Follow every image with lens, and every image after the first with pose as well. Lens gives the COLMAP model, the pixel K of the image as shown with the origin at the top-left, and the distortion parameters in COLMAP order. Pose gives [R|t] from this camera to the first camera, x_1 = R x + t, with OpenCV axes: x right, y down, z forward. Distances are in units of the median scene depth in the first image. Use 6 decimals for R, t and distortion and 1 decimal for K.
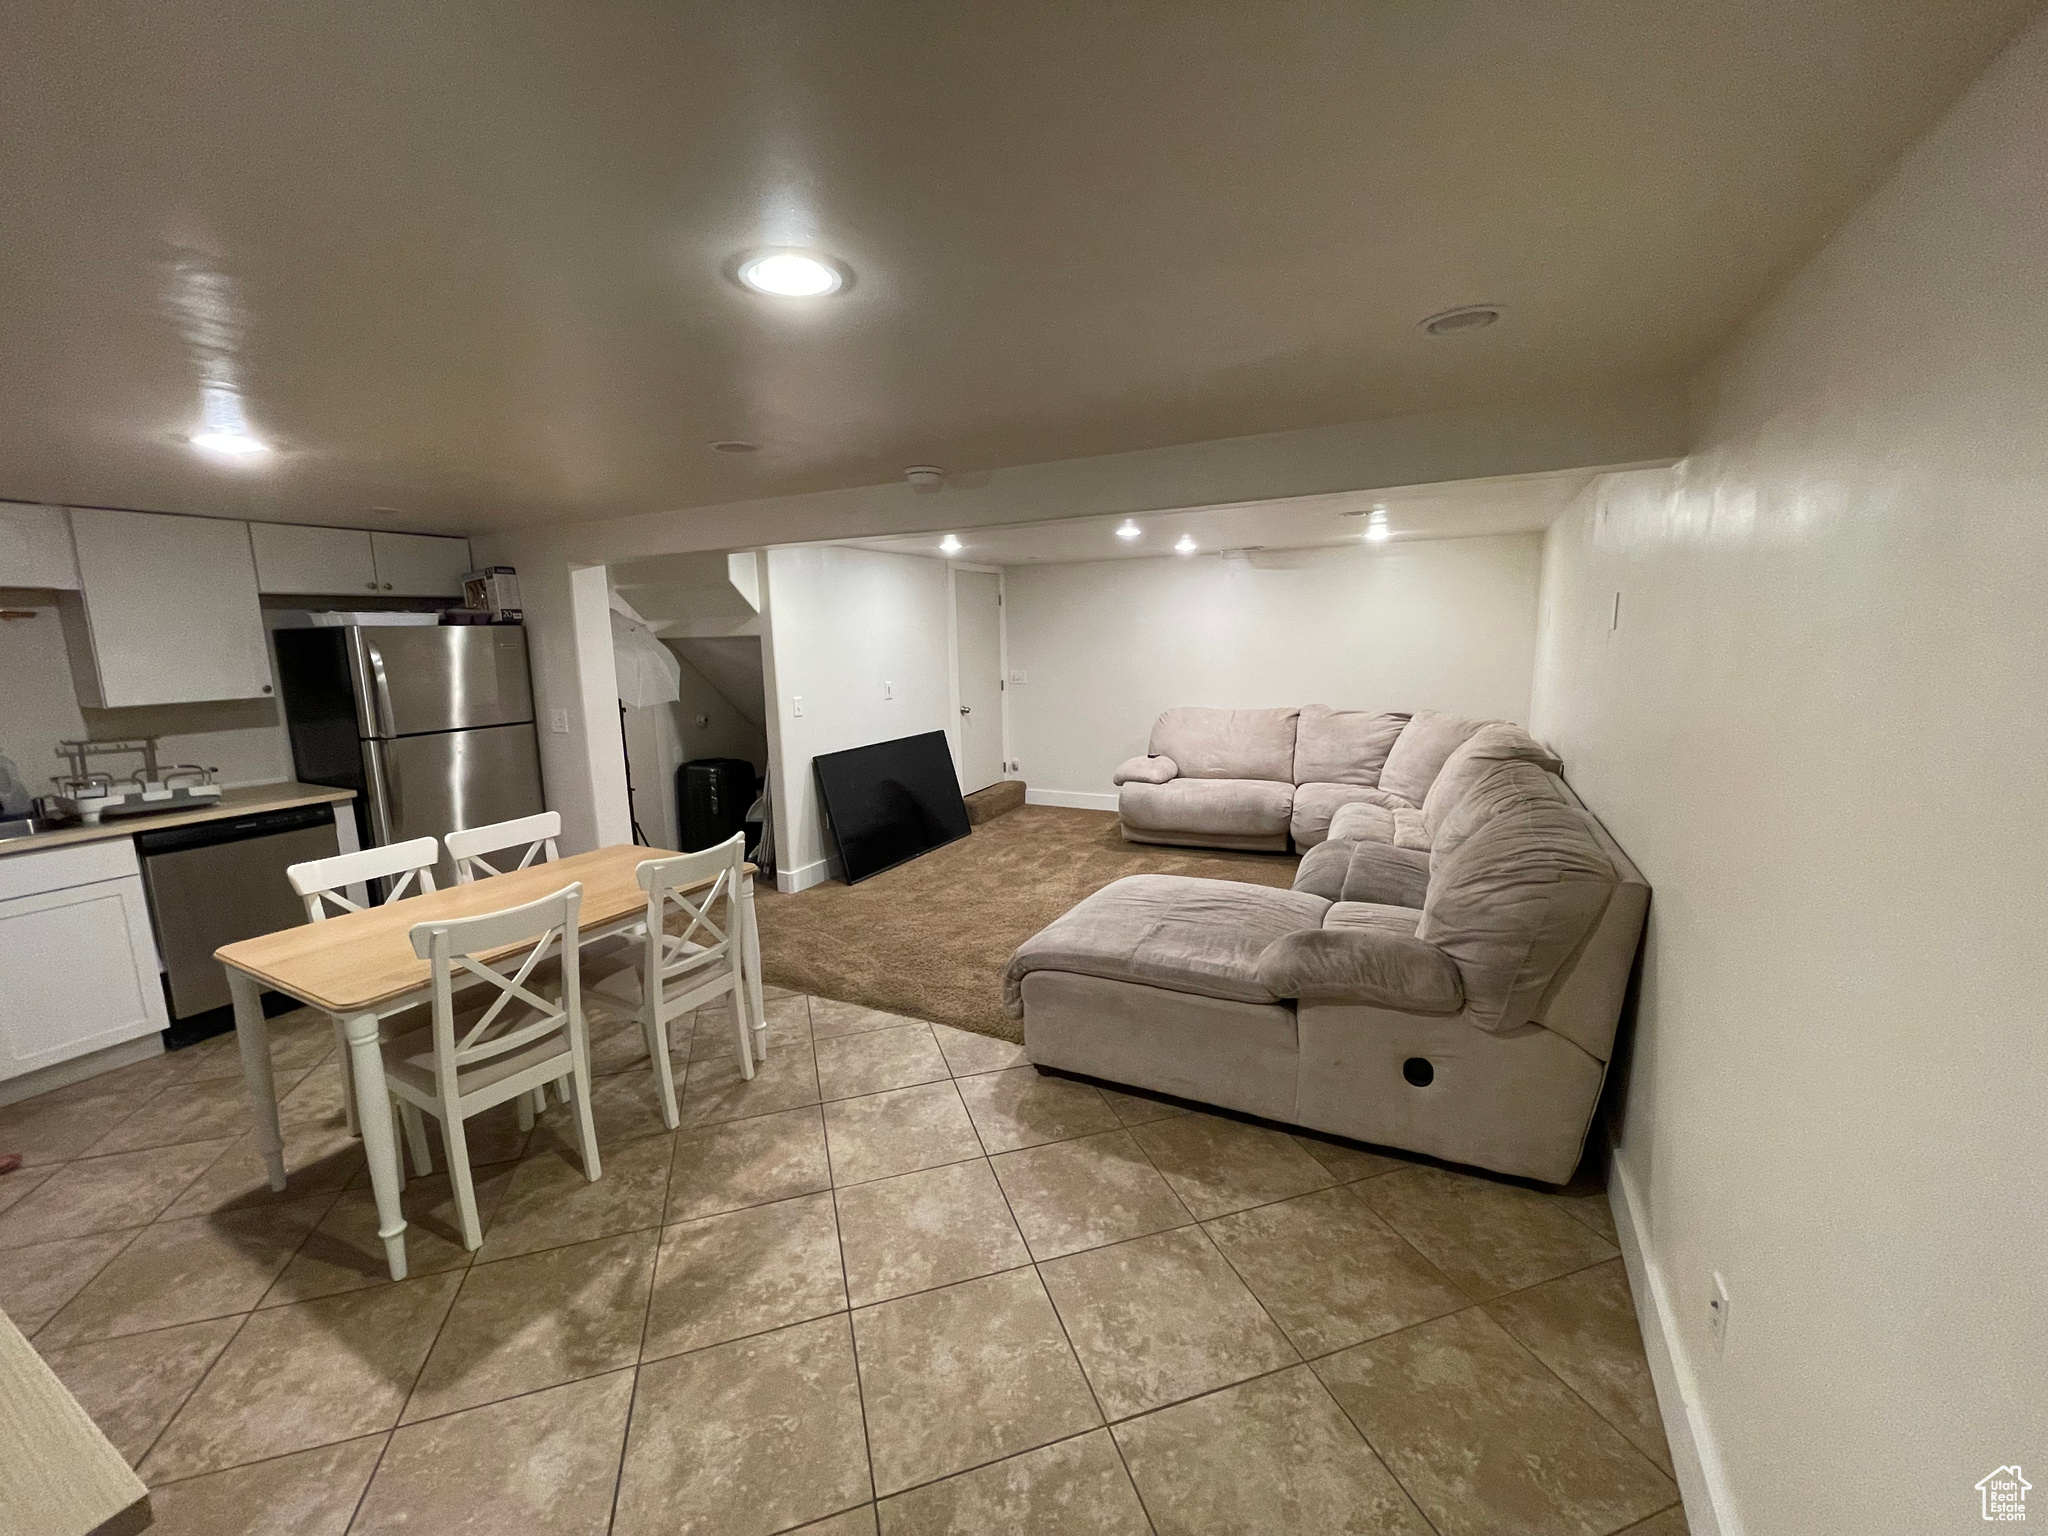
lens RADIAL K [[822.6, 0, 1010.4], [0, 822.6, 765.7], [0, 0, 1]] dist [0.009758, -0.004864]
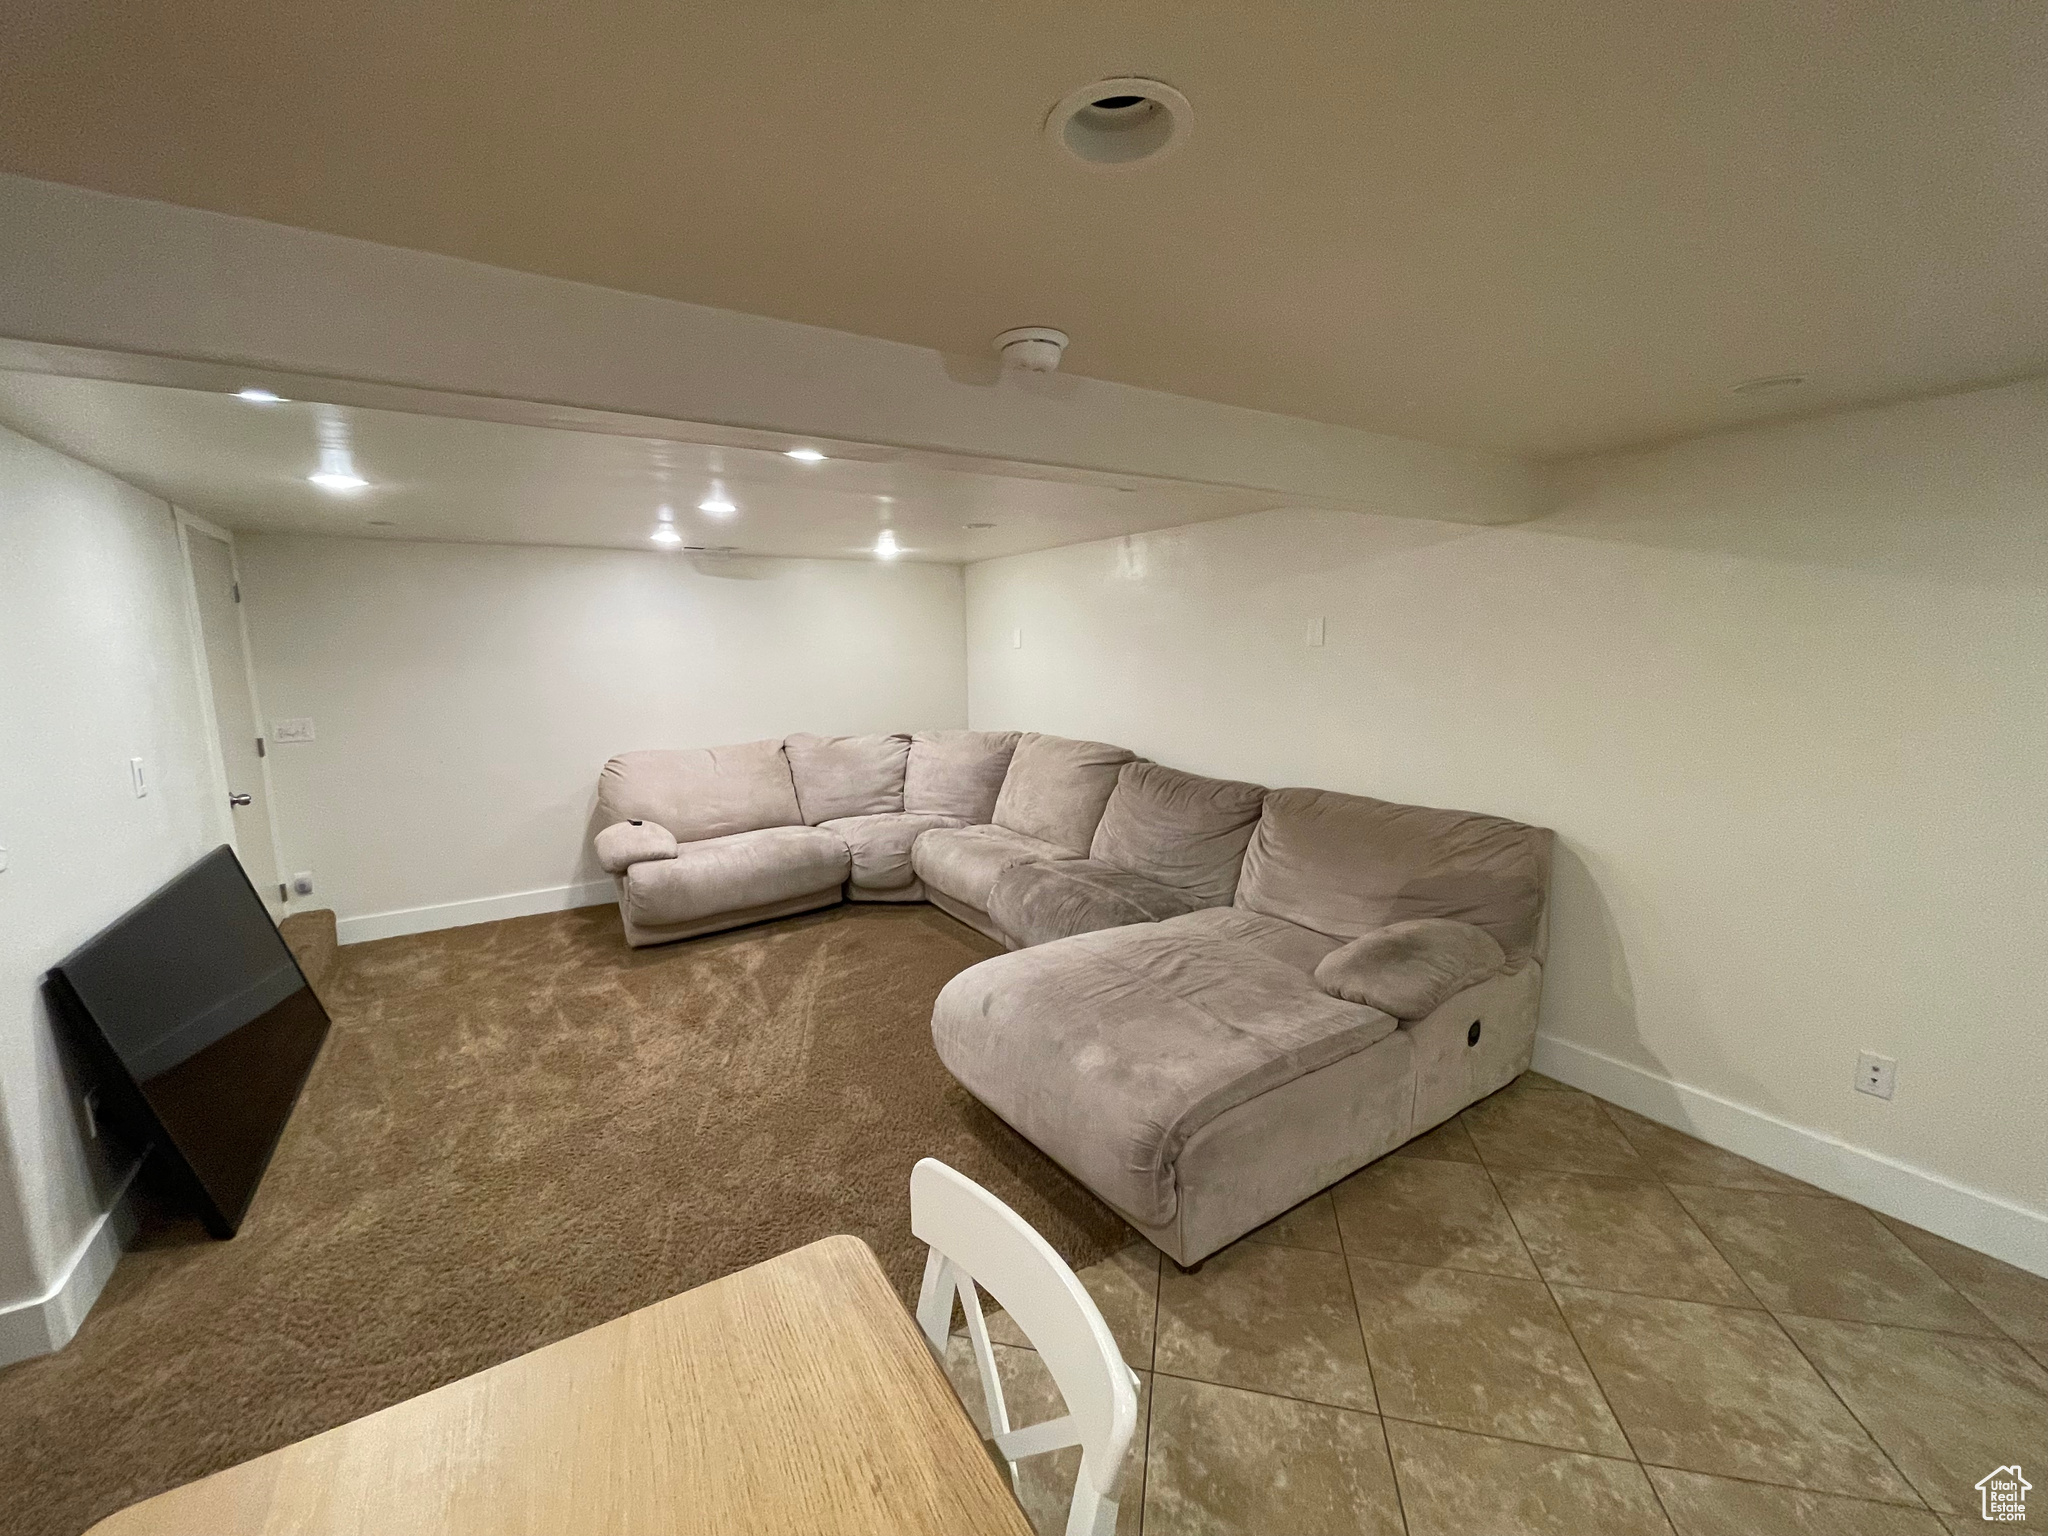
lens RADIAL K [[822.6, 0, 1010.4], [0, 822.6, 765.7], [0, 0, 1]] dist [0.009758, -0.004864]
pose [[0.495844, -0.112995, 0.861029, -0.316462], [0.139051, 0.989036, 0.049718, -0.057934], [-0.857207, 0.095075, 0.506120, 0.391040]]
